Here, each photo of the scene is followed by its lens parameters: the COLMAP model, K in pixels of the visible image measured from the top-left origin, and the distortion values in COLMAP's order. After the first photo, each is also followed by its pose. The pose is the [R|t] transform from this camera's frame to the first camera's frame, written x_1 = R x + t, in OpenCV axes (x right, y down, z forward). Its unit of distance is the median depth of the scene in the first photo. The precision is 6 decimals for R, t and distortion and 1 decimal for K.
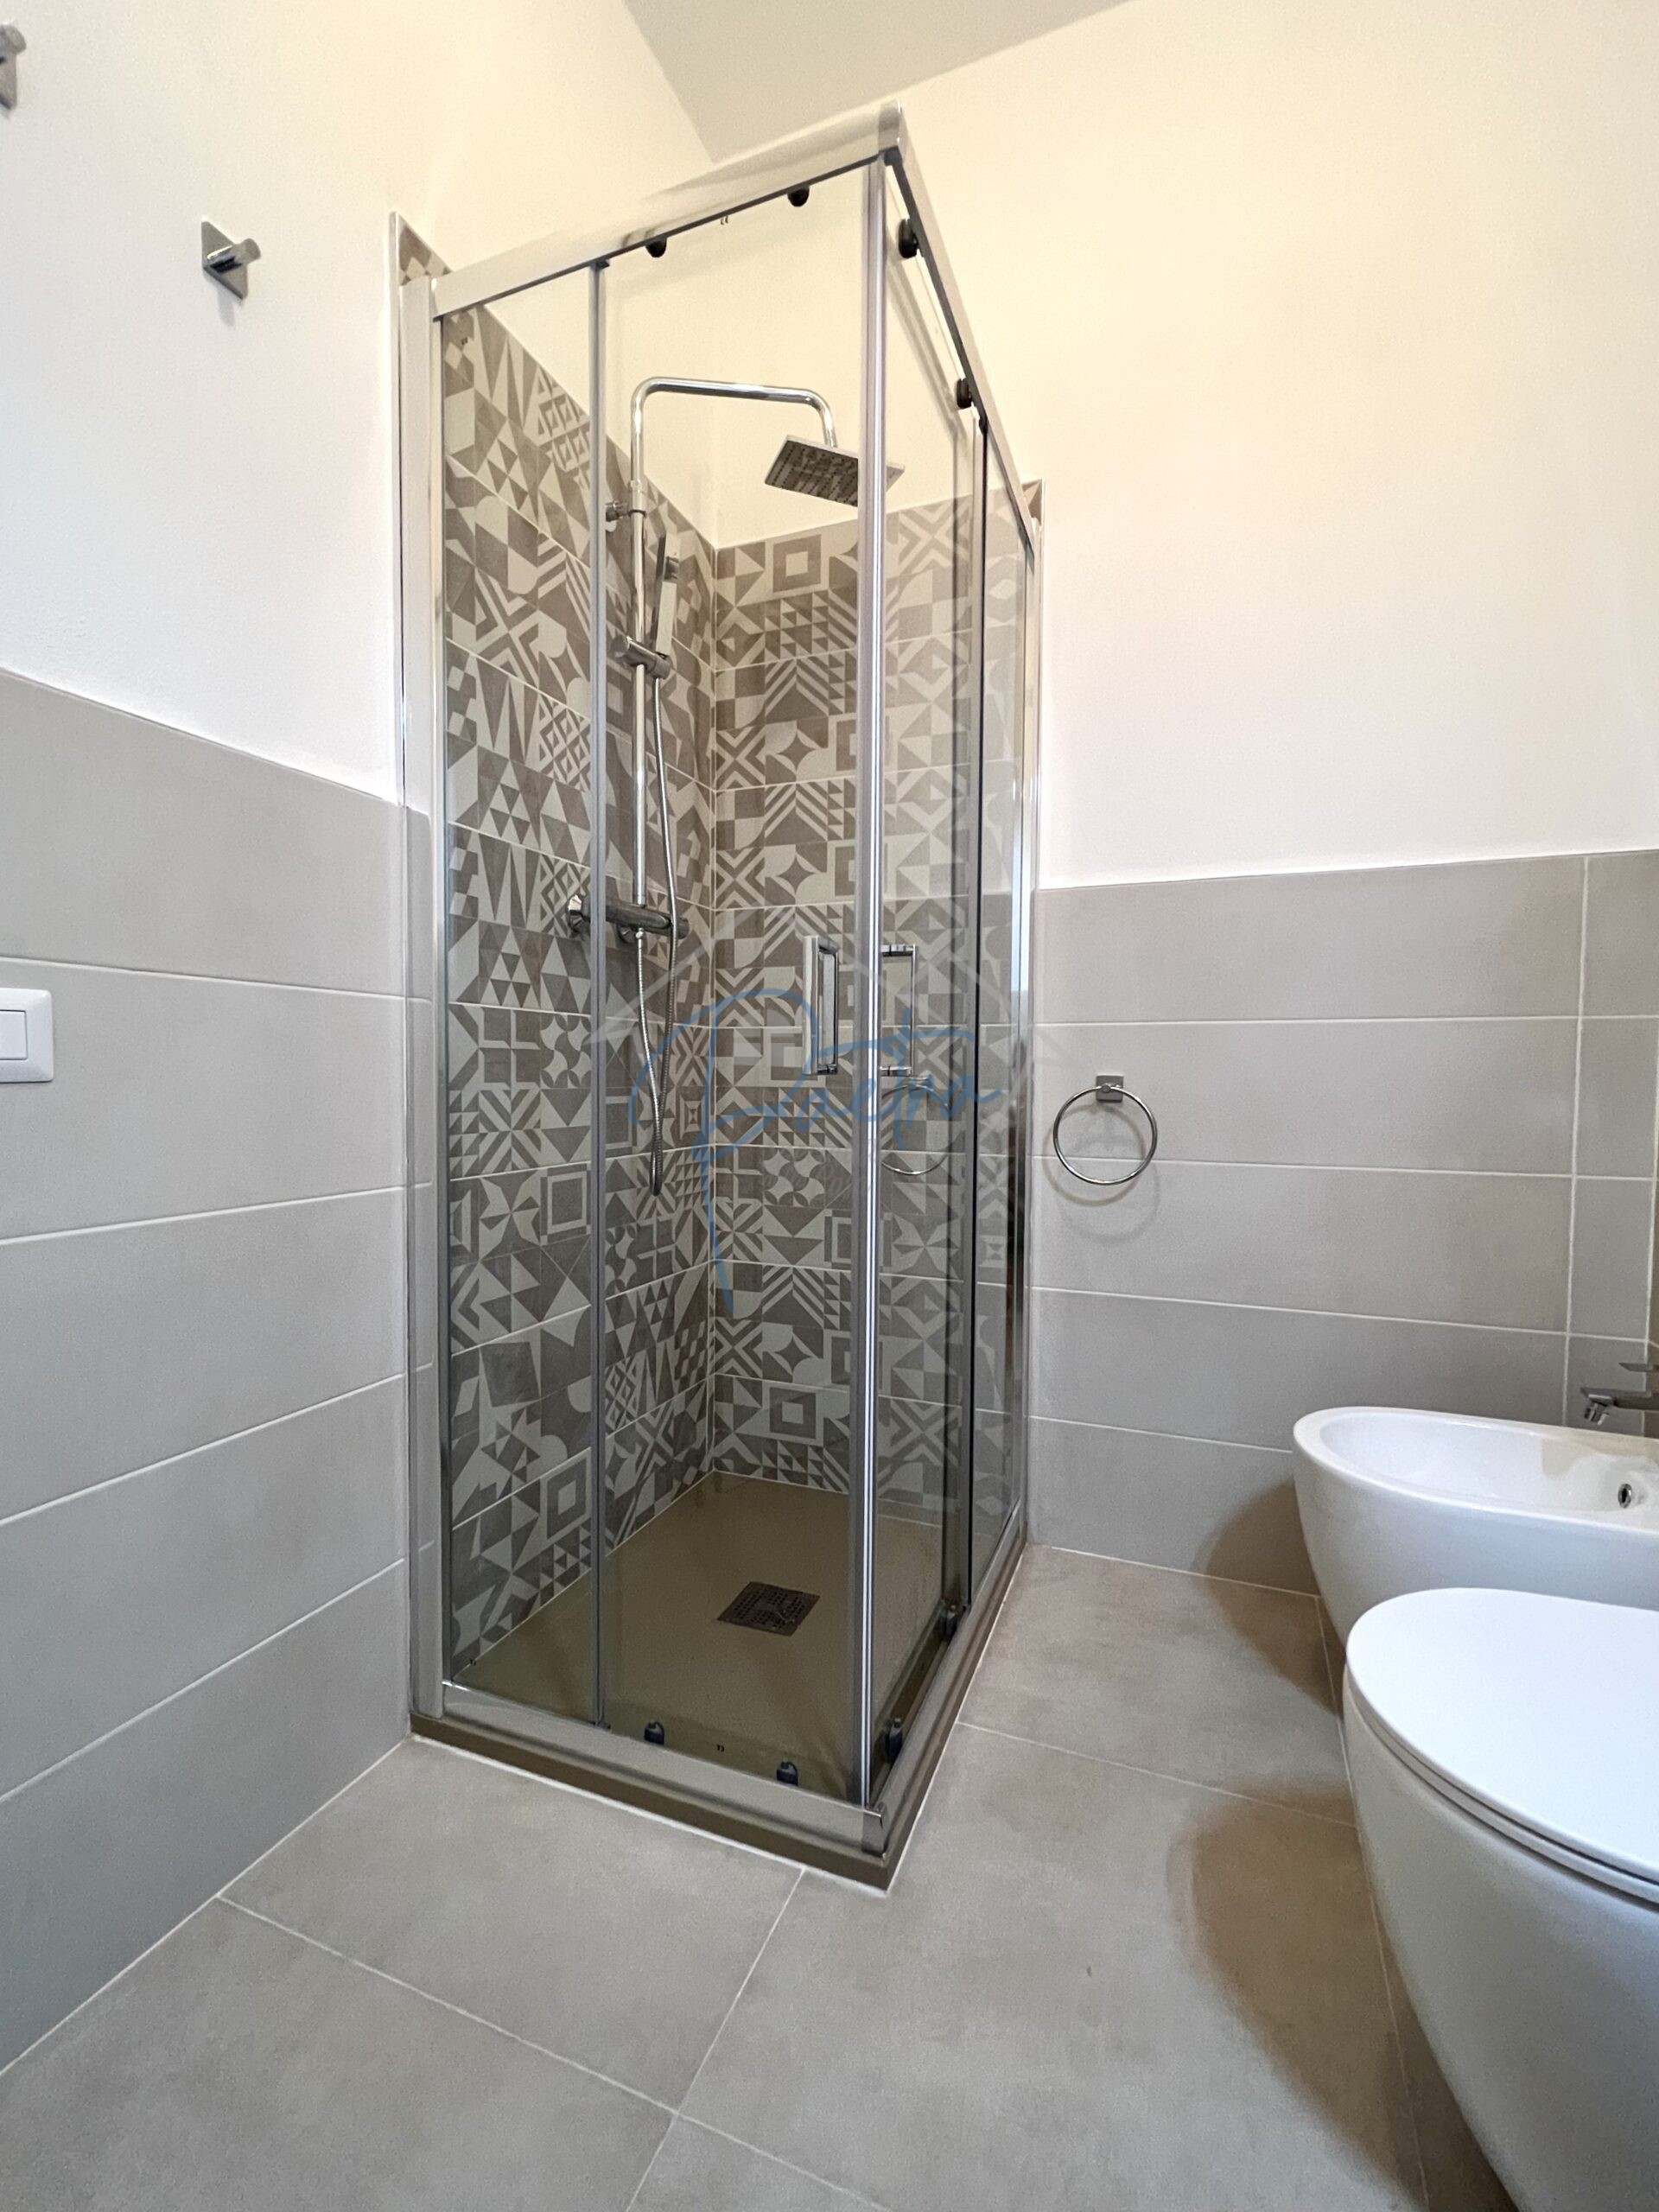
lens RADIAL K [[965.5, 0, 829.5], [0, 965.5, 1106.0], [0, 0, 1]] dist [0.000197, 0.000094]
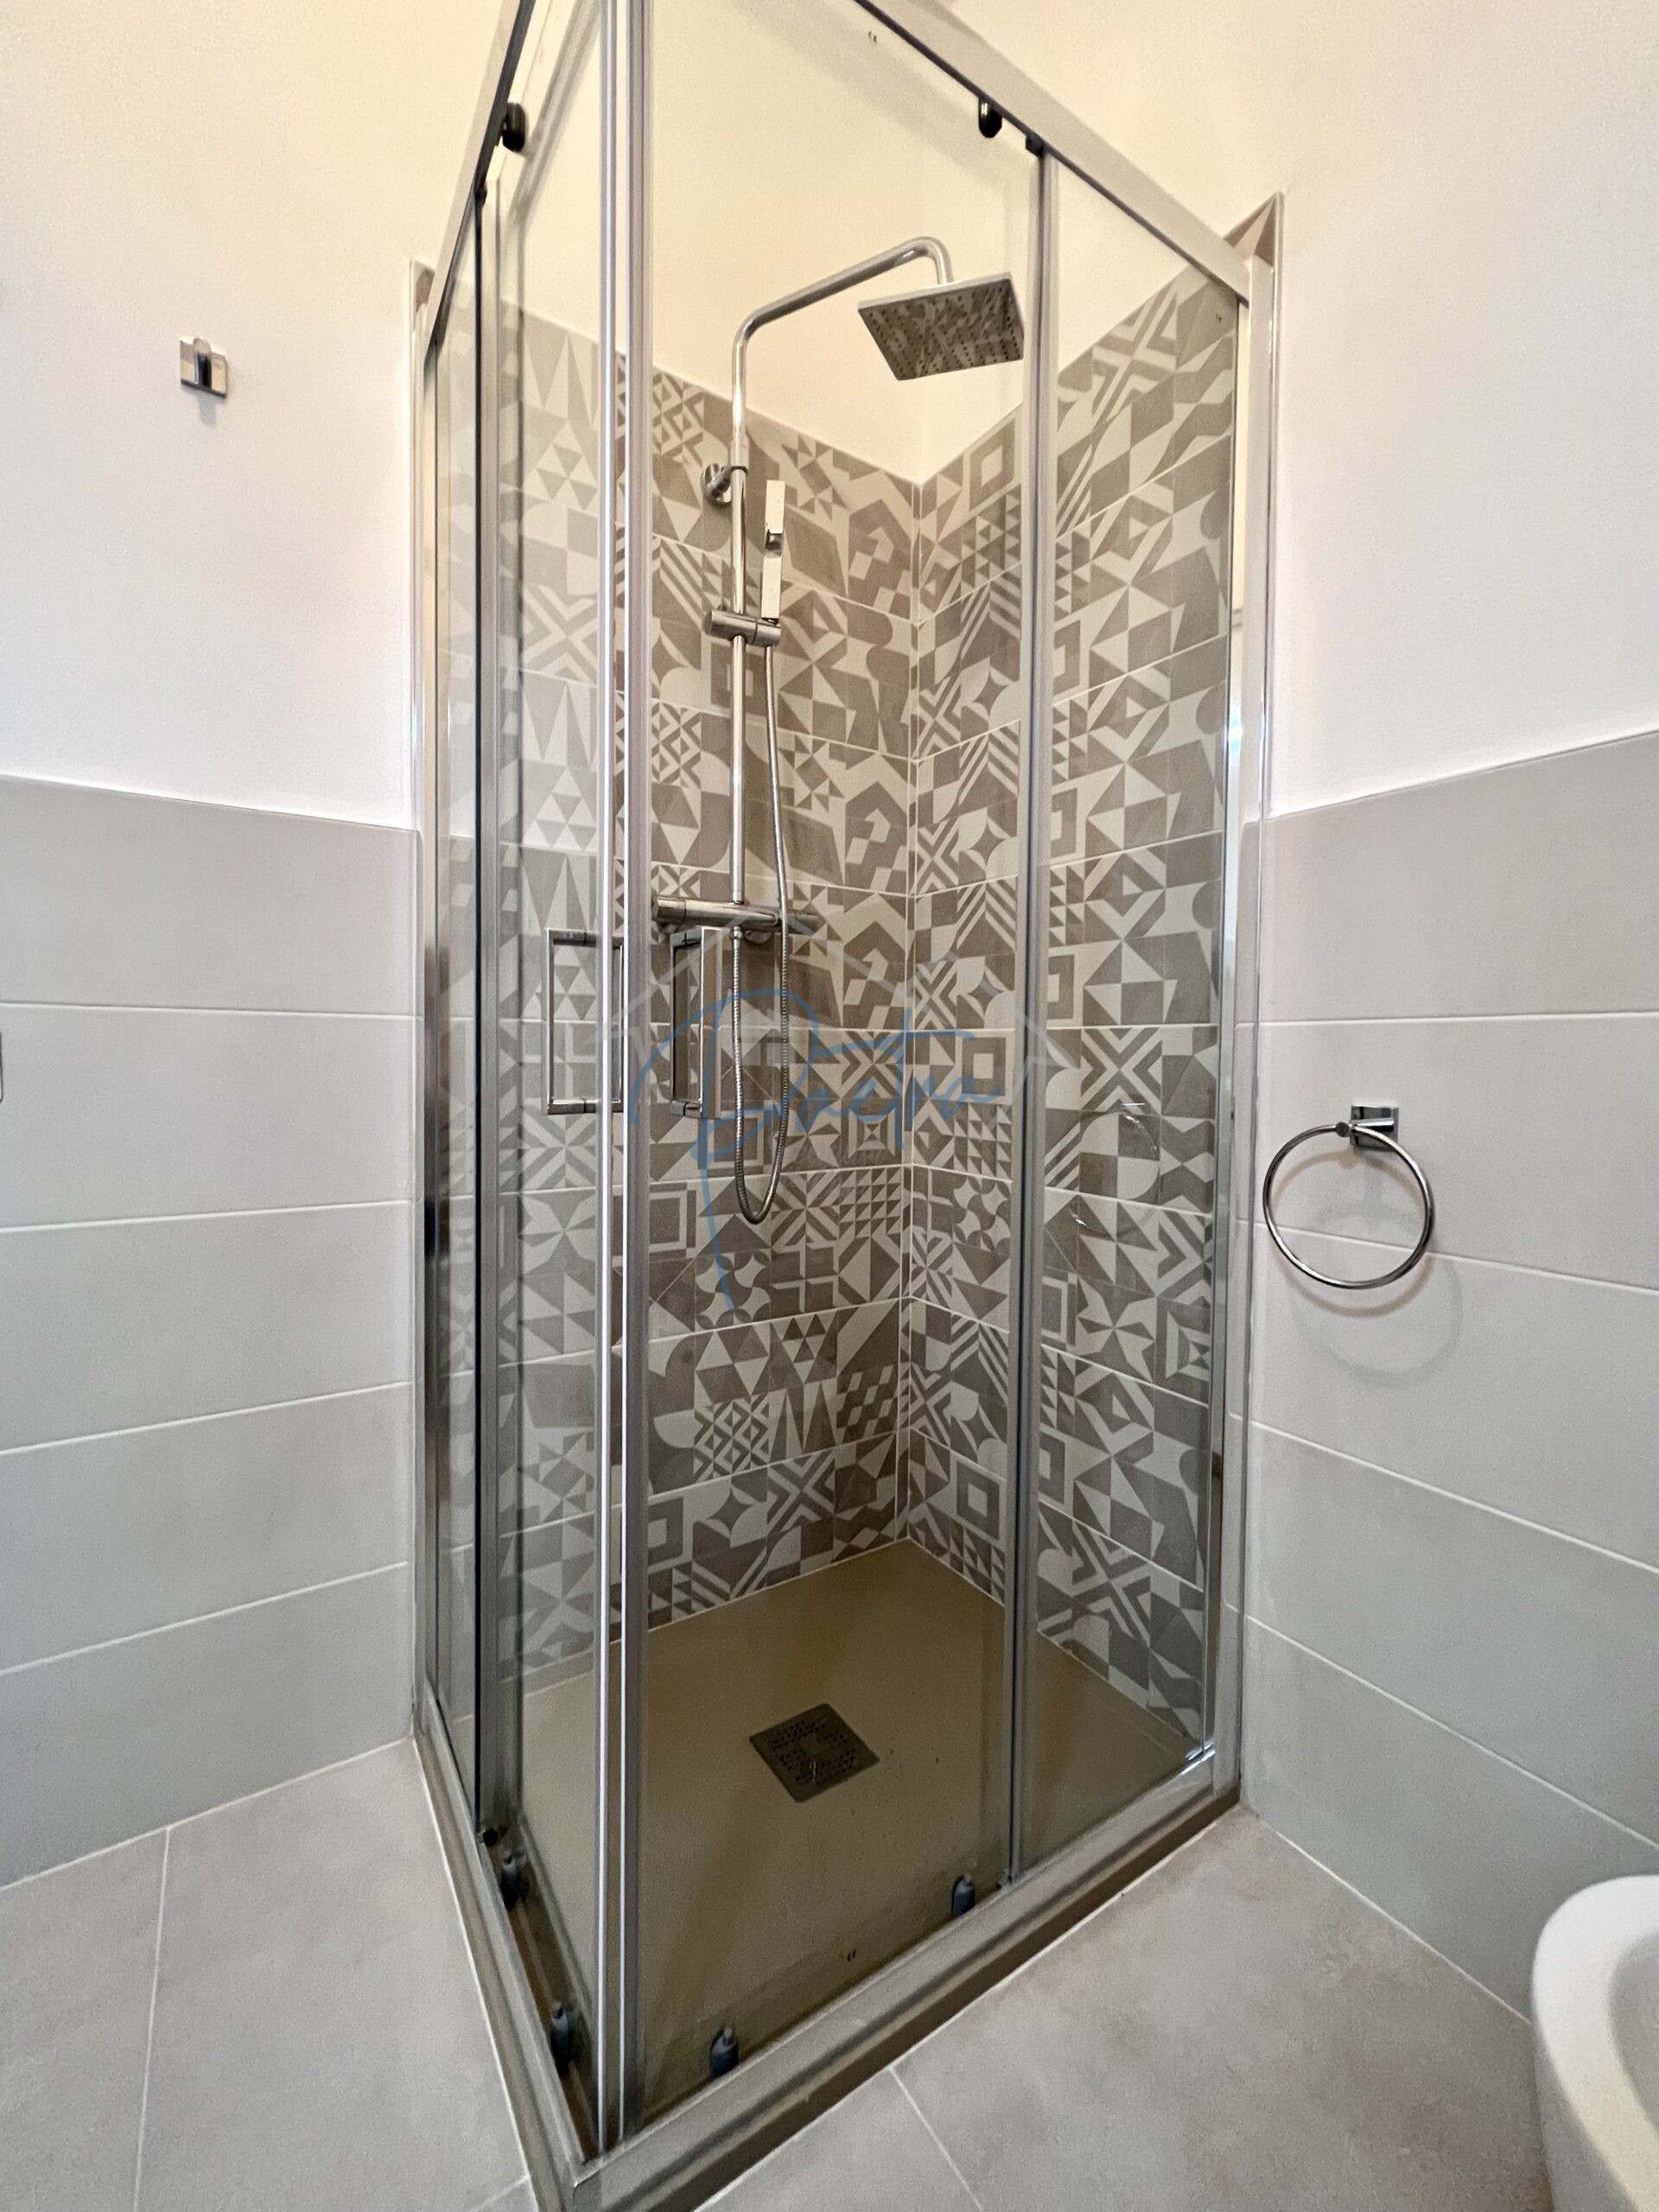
lens RADIAL K [[907.2, 0, 828.0], [0, 907.2, 1078.3], [0, 0, 1]] dist [-0.000752, -0.000081]
pose [[0.815388, 0.017546, -0.578649, 0.312404], [-0.025629, 0.999655, -0.005803, -0.033920], [0.578347, 0.019562, 0.815556, 0.305629]]
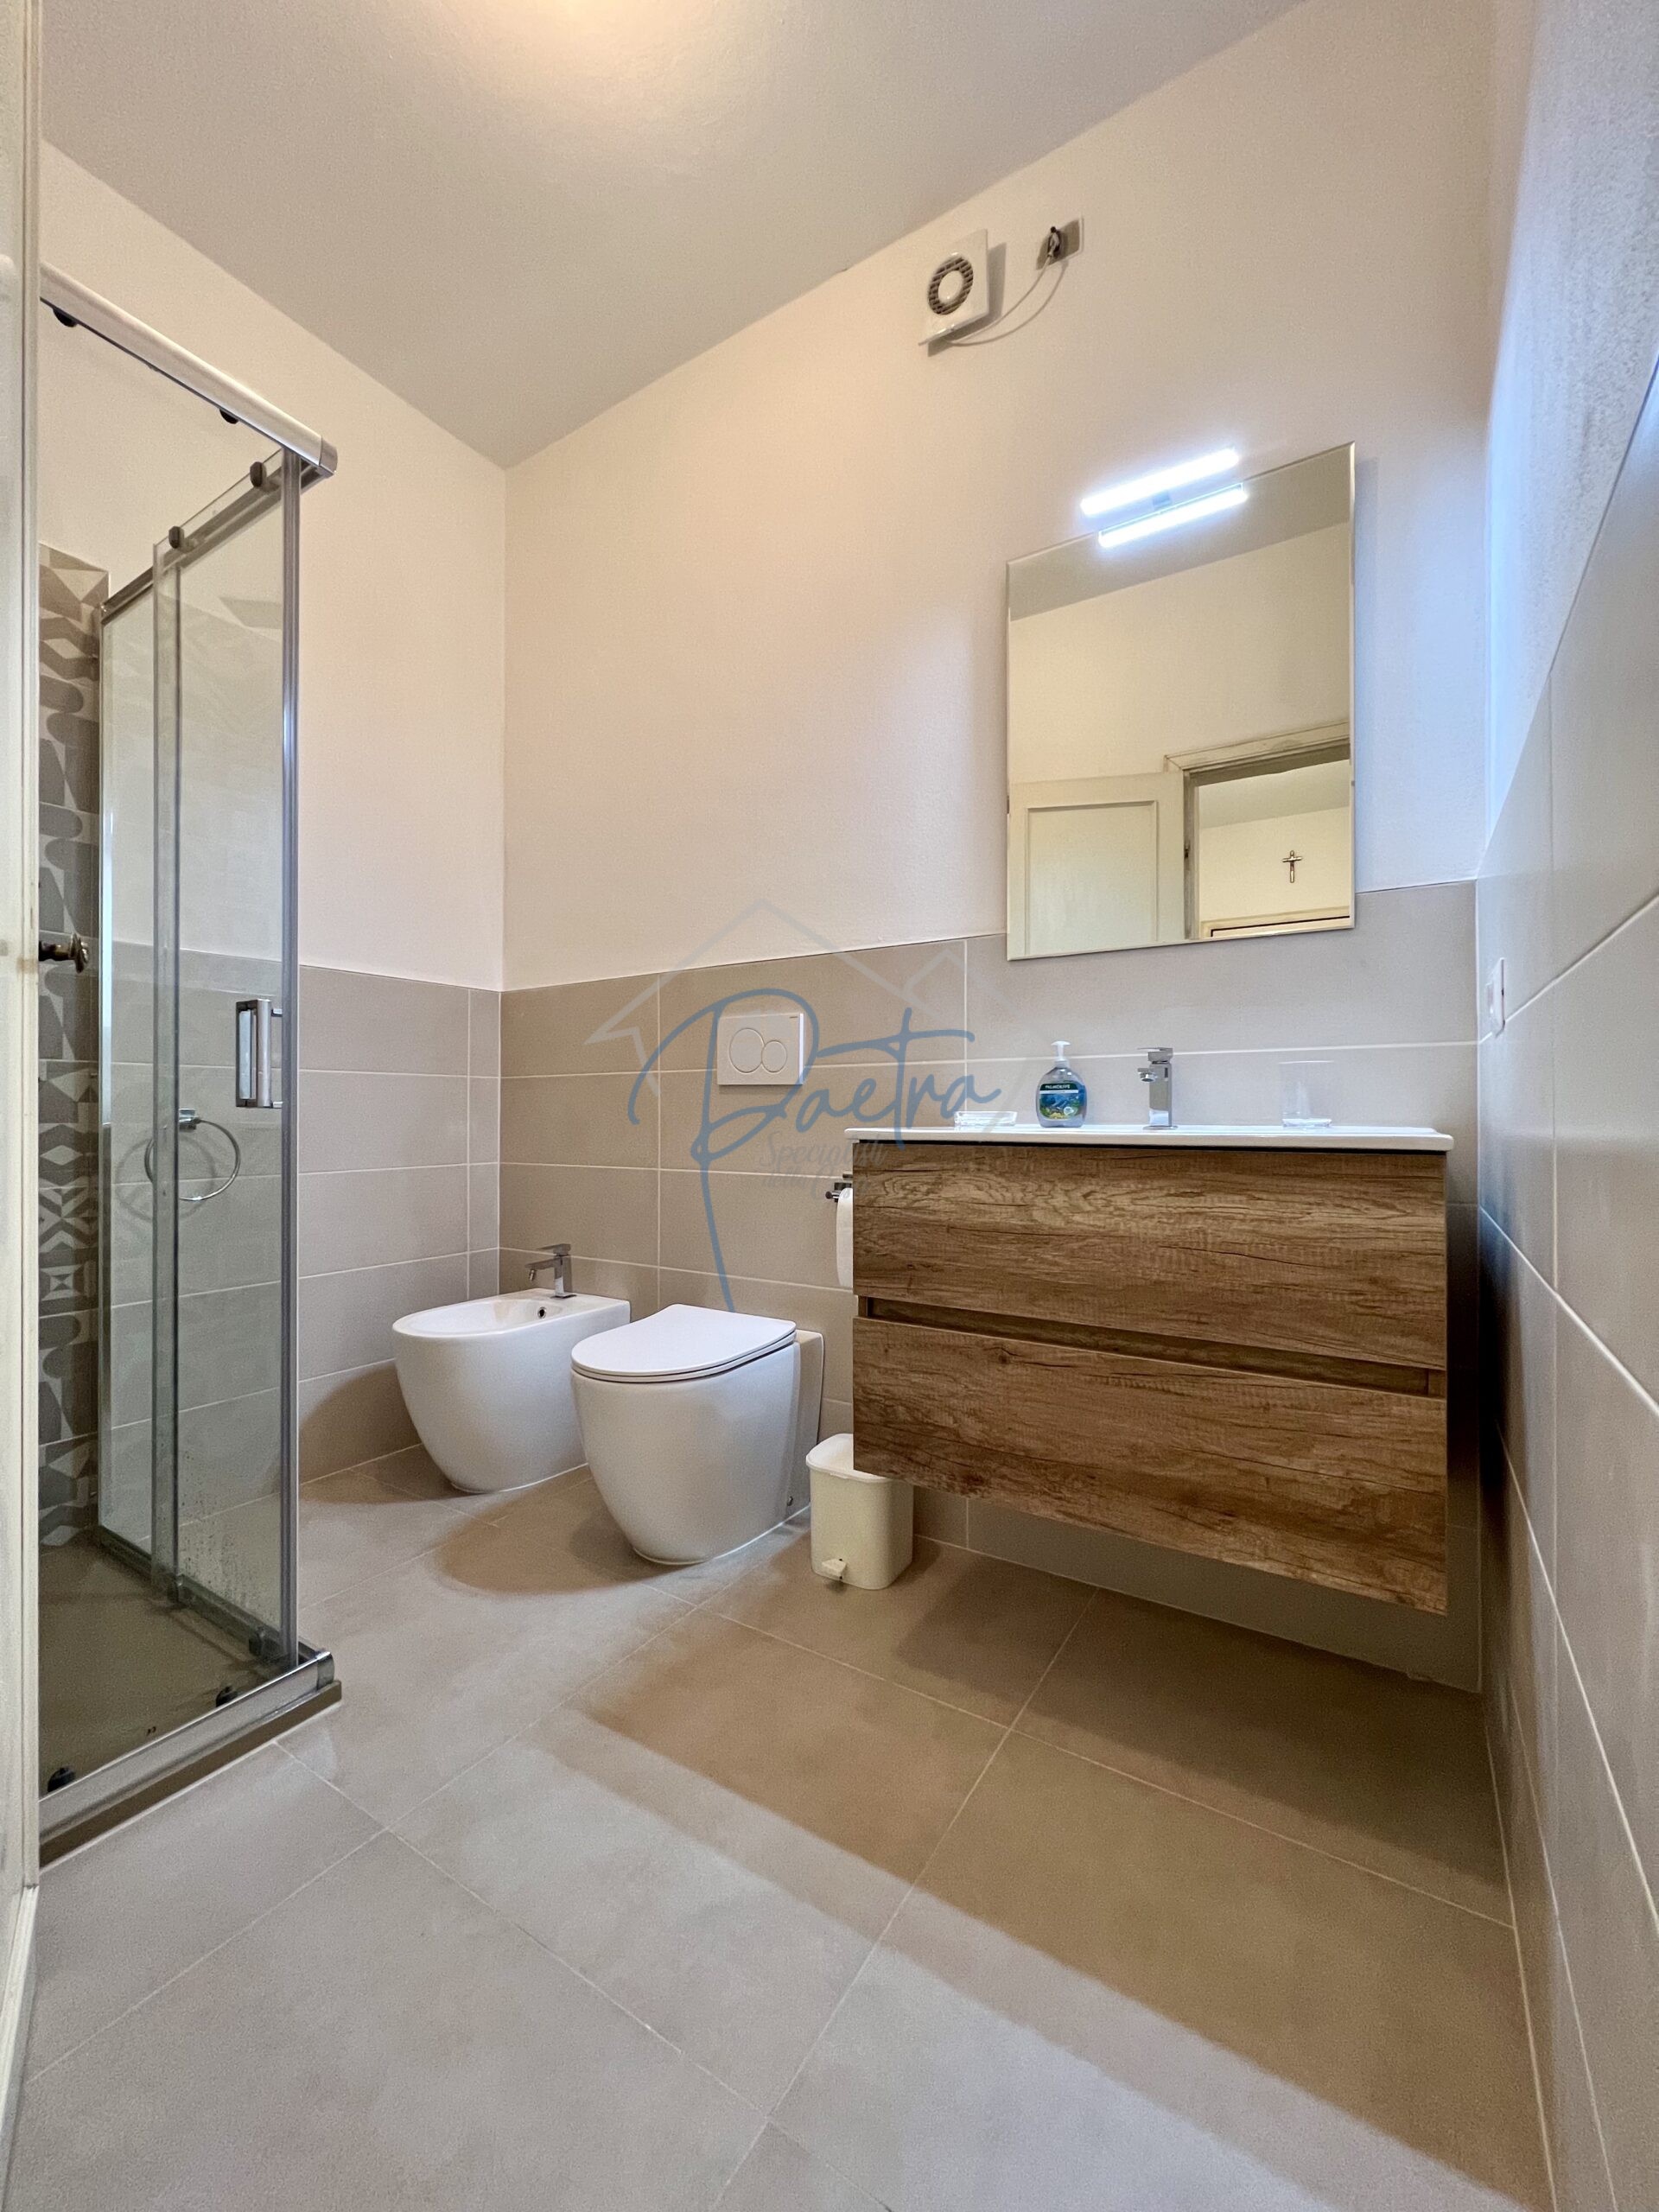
lens RADIAL K [[889.6, 0, 829.5], [0, 889.6, 1106.0], [0, 0, 1]] dist [-0.000757, -0.000093]
pose [[0.192836, -0.003178, 0.981226, -0.578970], [0.033813, 0.999422, -0.003409, -0.003967], [-0.980648, 0.033836, 0.192832, 0.018005]]
